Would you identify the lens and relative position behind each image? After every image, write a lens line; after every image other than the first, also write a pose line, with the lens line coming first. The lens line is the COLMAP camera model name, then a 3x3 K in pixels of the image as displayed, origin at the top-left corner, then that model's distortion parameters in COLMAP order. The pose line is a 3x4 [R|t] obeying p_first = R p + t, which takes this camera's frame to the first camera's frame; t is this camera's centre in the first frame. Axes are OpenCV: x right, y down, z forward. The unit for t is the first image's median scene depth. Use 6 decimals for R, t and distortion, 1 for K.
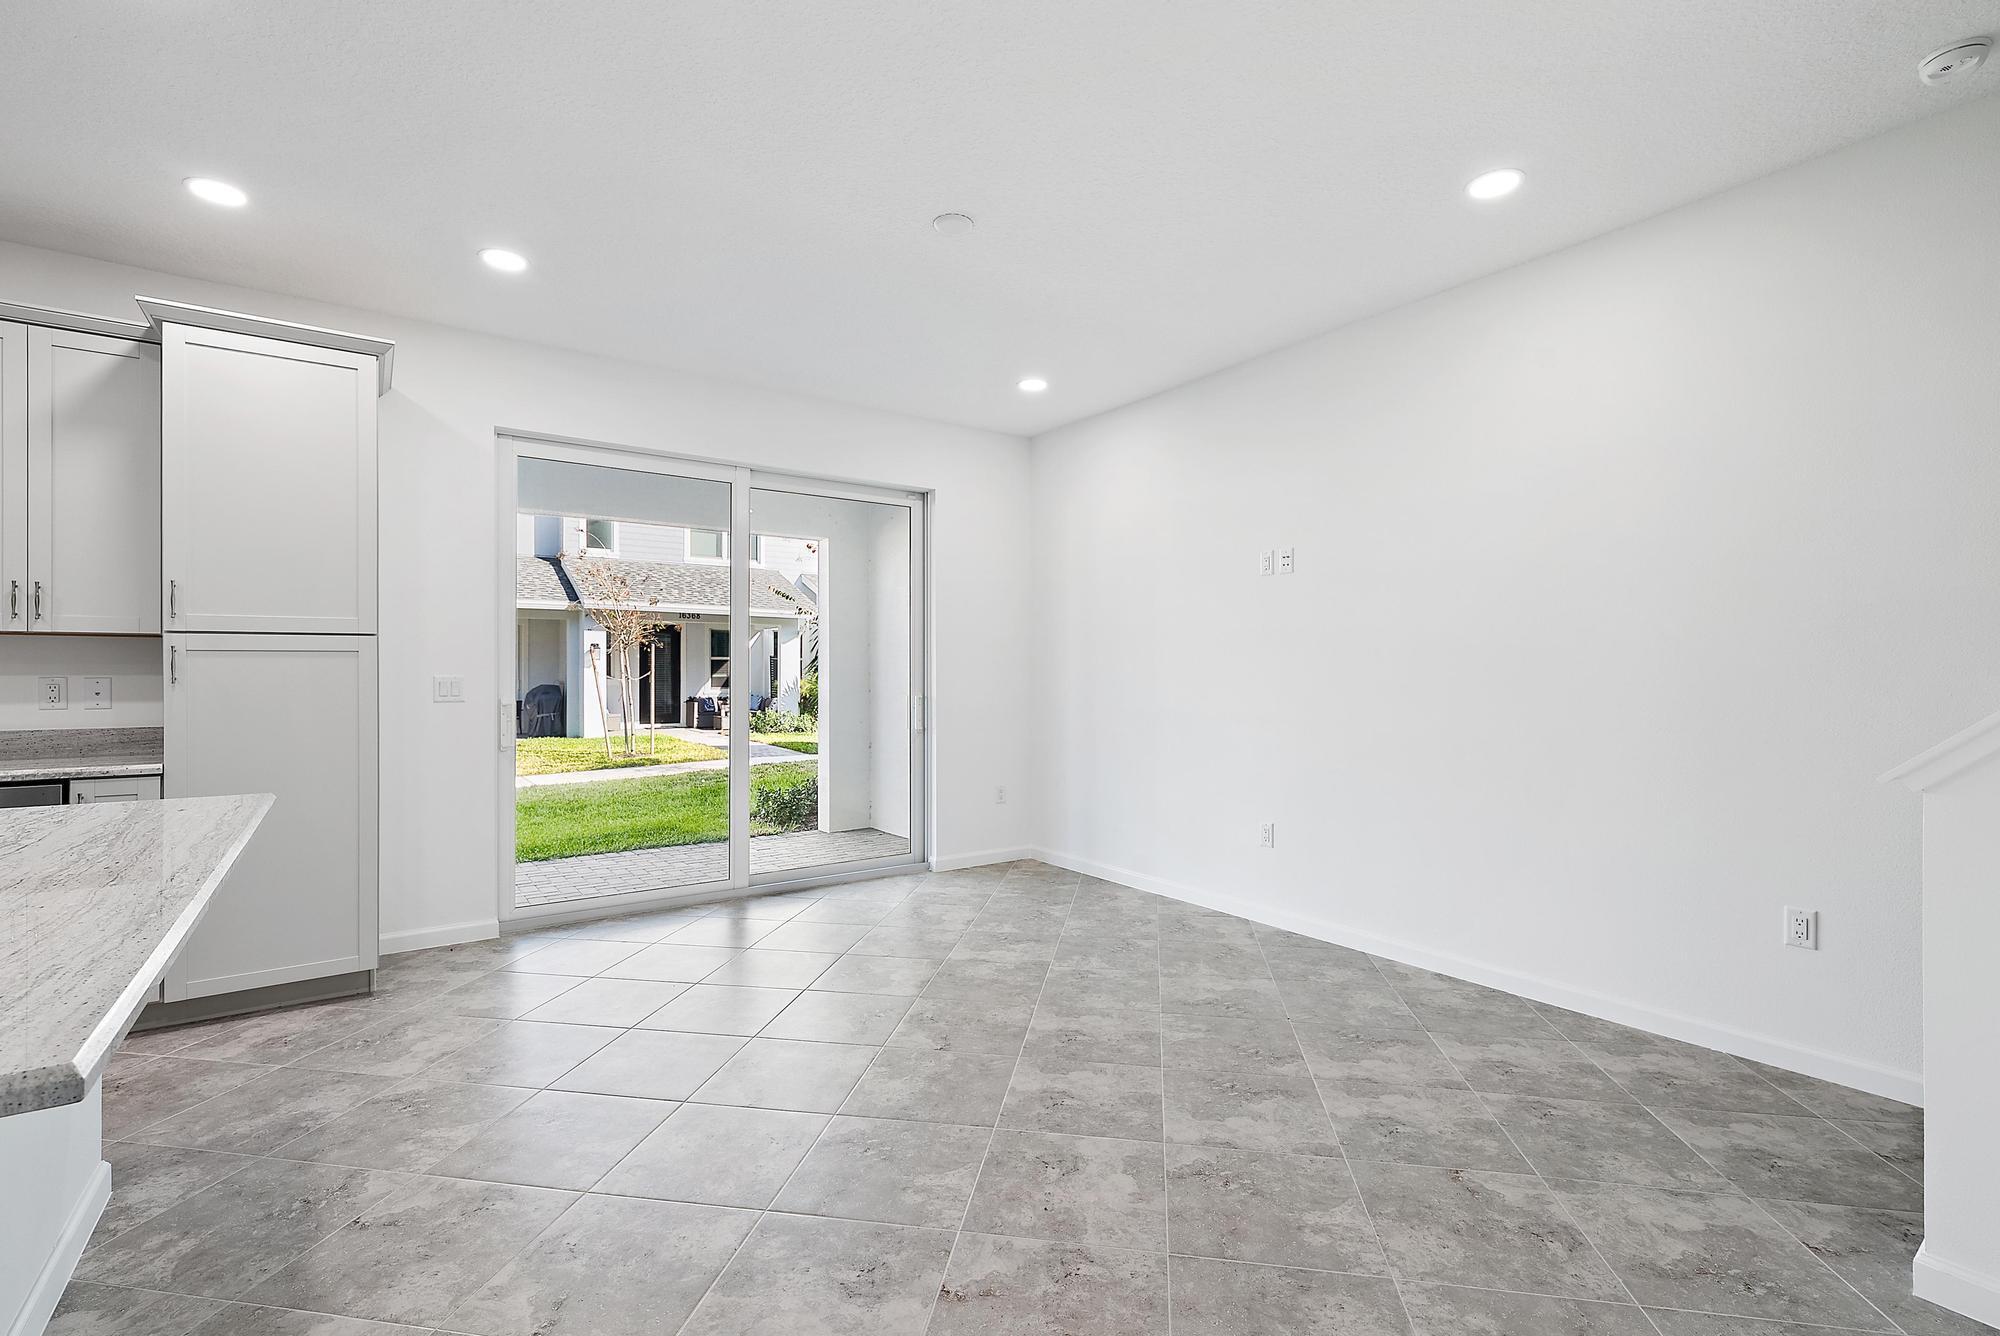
lens RADIAL K [[892.5, 0, 999.8], [0, 892.5, 675.2], [0, 0, 1]] dist [0.000113, -0.000375]
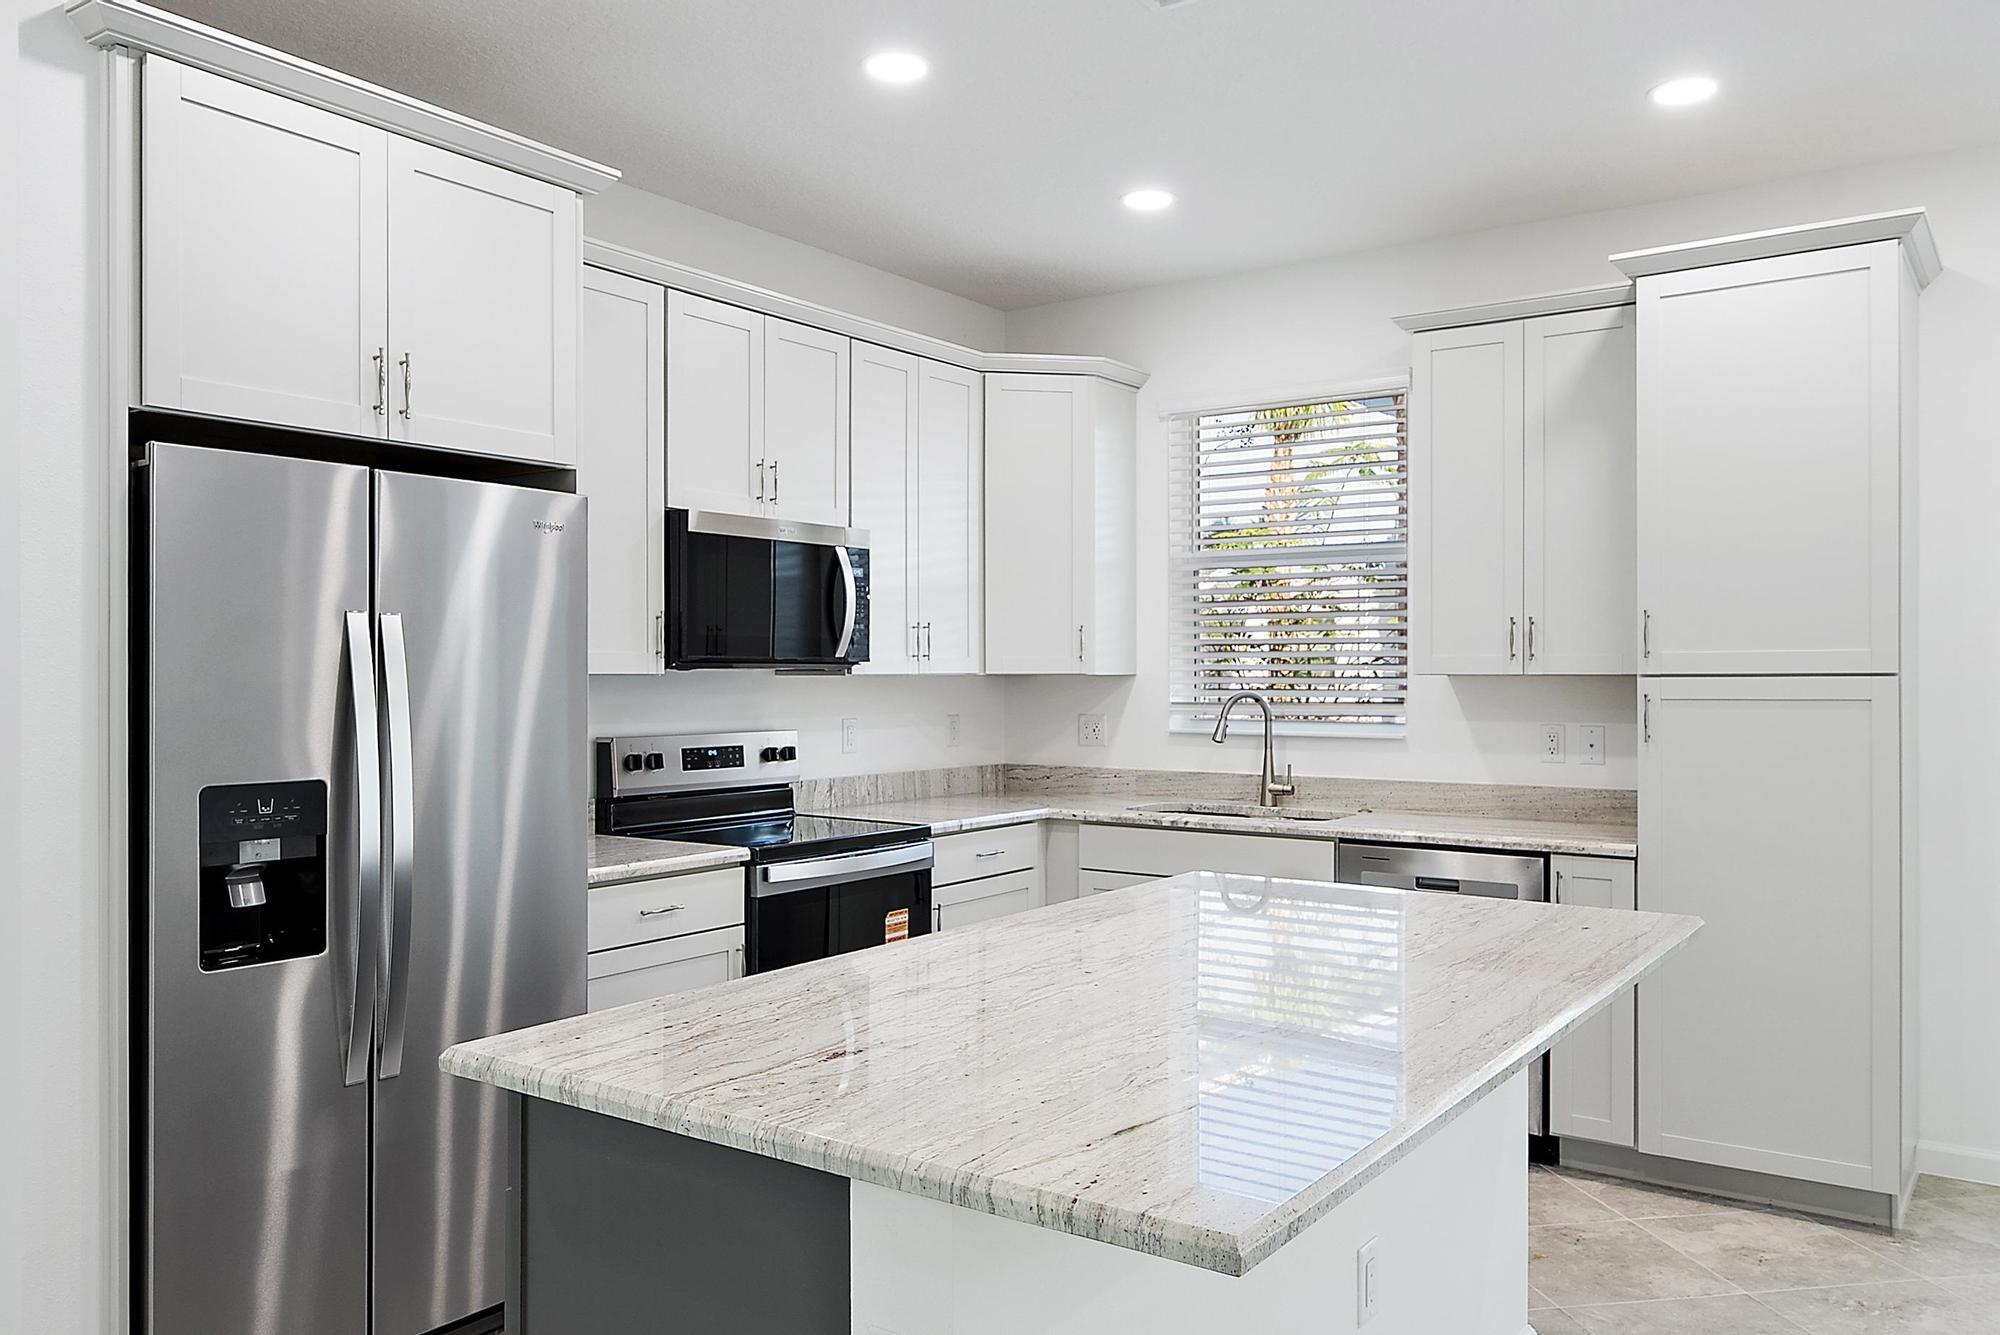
lens RADIAL K [[1500.5, 0, 997.9], [0, 1500.5, 670.3], [0, 0, 1]] dist [0.000686, 0.004717]
pose [[0.330189, -0.002295, -0.943912, 0.113681], [-0.000487, 0.999996, -0.002601, -0.047572], [0.943915, 0.001319, 0.330187, 0.036674]]
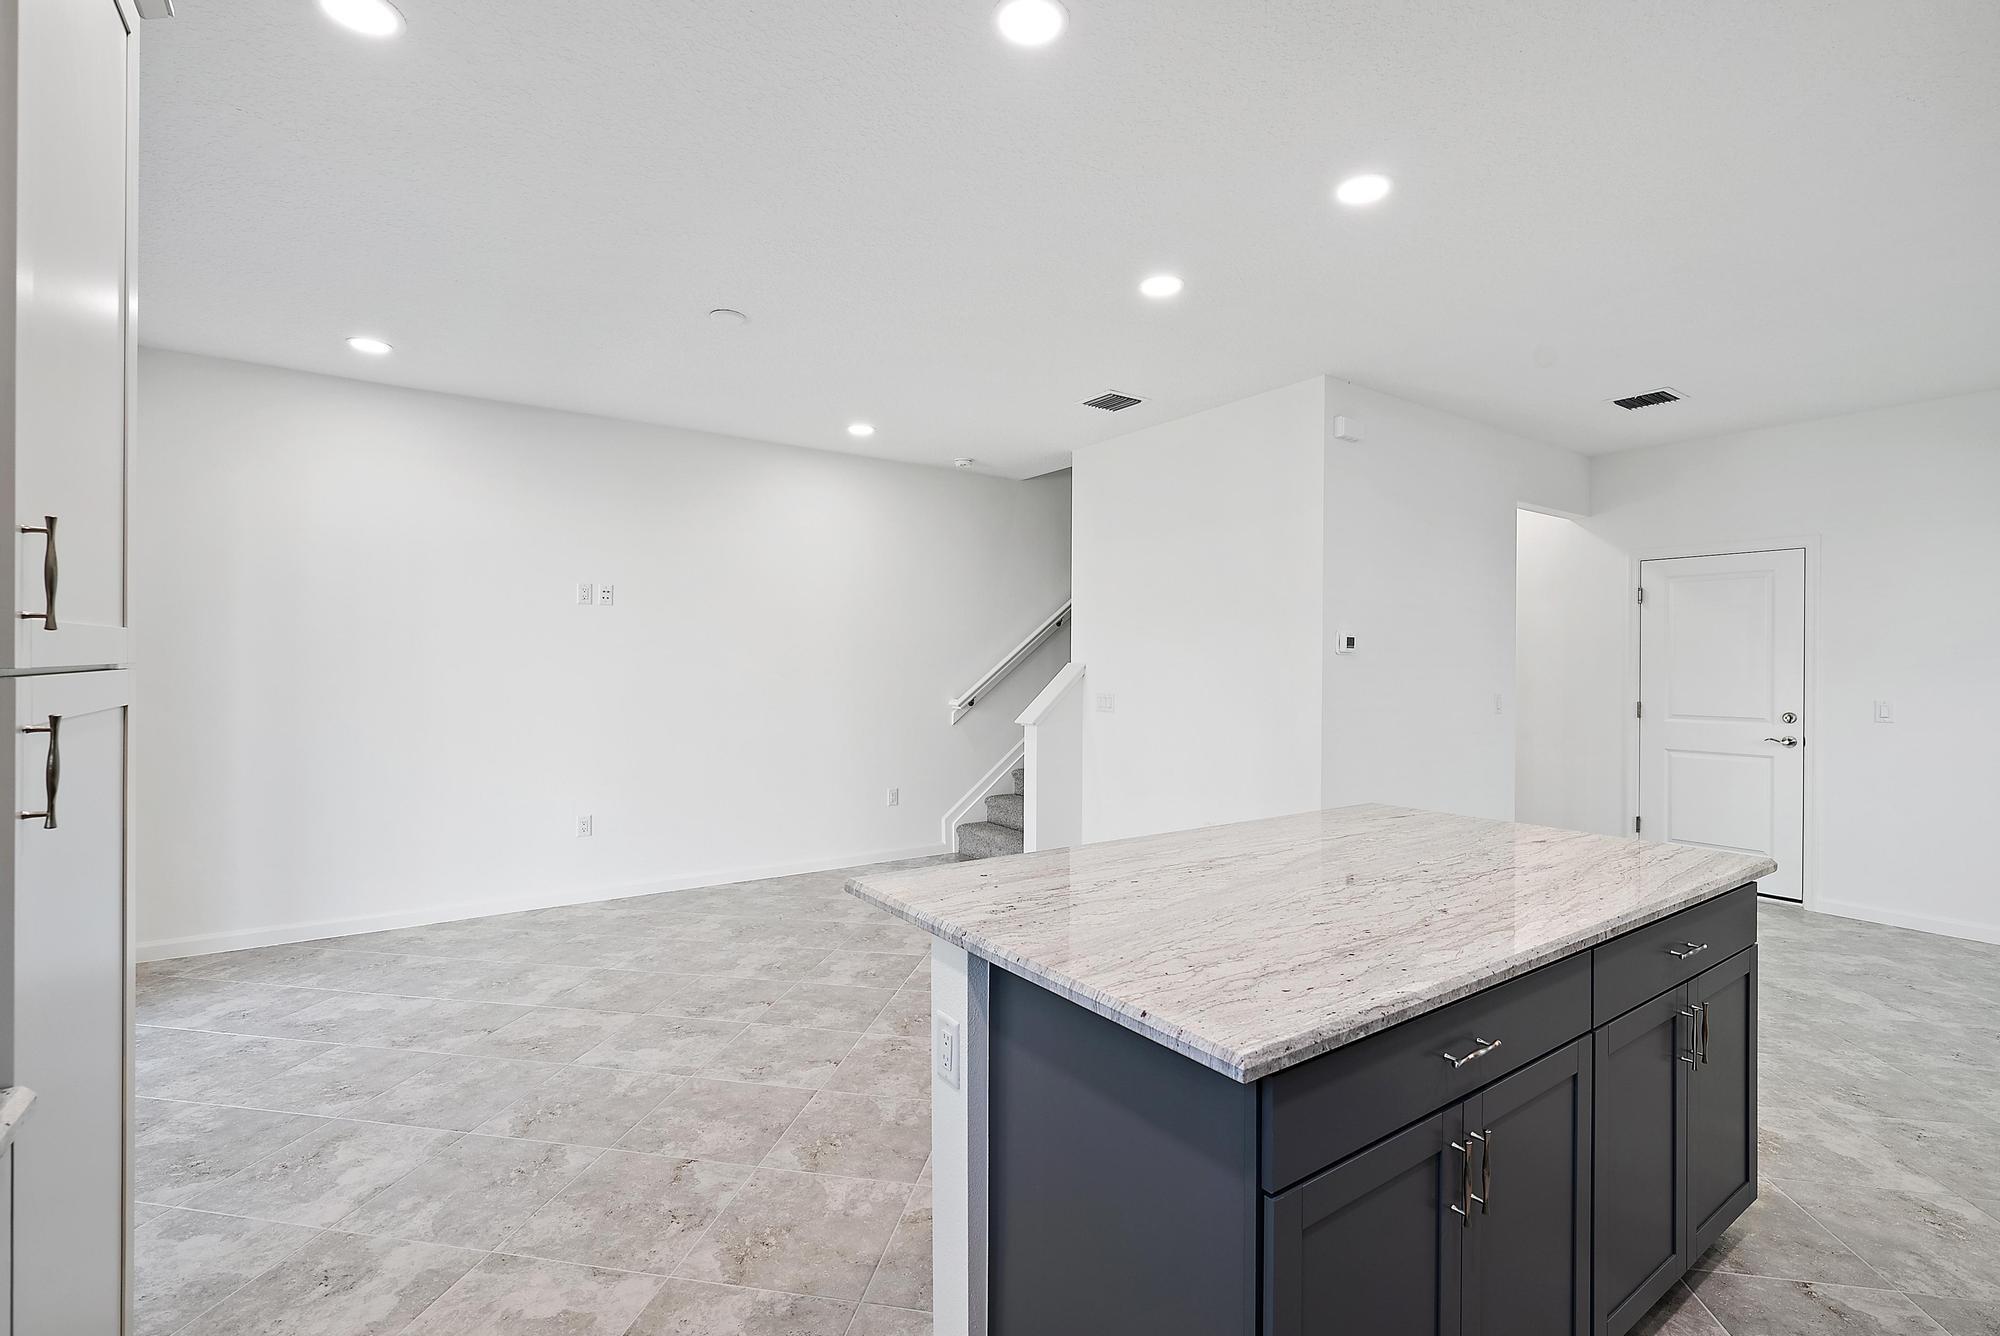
lens RADIAL K [[892.5, 0, 1001.1], [0, 892.5, 663.9], [0, 0, 1]] dist [0.000113, -0.000375]
pose [[0.013006, -0.002561, 0.999912, -1.252177], [-0.003391, 0.999991, 0.002606, -0.055997], [-0.999910, -0.003425, 0.012998, 0.639124]]
